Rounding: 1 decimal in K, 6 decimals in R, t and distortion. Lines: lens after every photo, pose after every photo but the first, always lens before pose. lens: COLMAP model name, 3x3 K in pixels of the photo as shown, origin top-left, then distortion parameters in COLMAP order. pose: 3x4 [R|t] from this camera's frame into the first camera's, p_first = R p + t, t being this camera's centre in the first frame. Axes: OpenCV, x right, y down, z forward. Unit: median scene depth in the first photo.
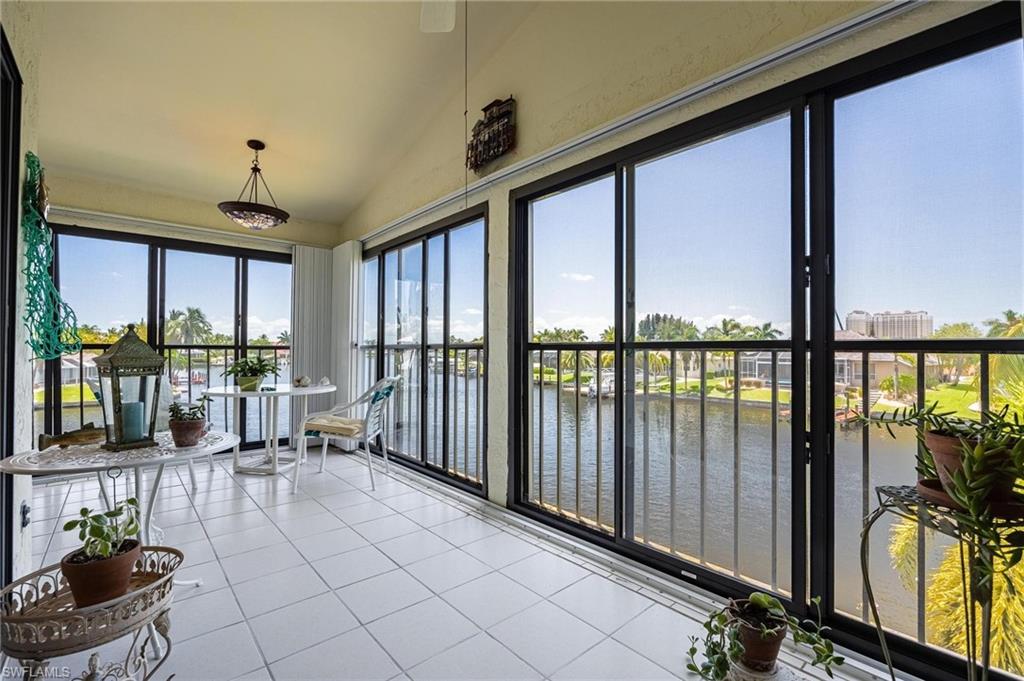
lens RADIAL K [[428.1, 0, 515.5], [0, 428.1, 347.7], [0, 0, 1]] dist [-0.004093, -0.000264]
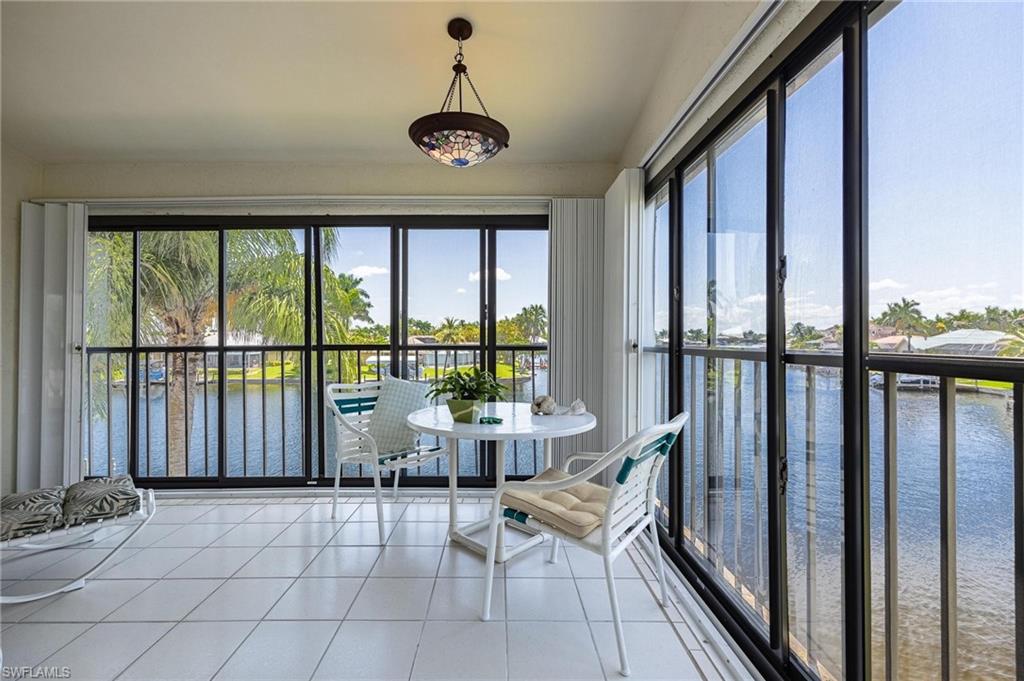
lens RADIAL K [[430.1, 0, 501.6], [0, 430.1, 332.7], [0, 0, 1]] dist [0.000887, 0.000091]
pose [[0.737492, -0.009598, -0.675288, -0.124289], [0.002988, 0.999936, -0.010948, -0.021402], [0.675349, 0.006056, 0.737473, 0.506234]]
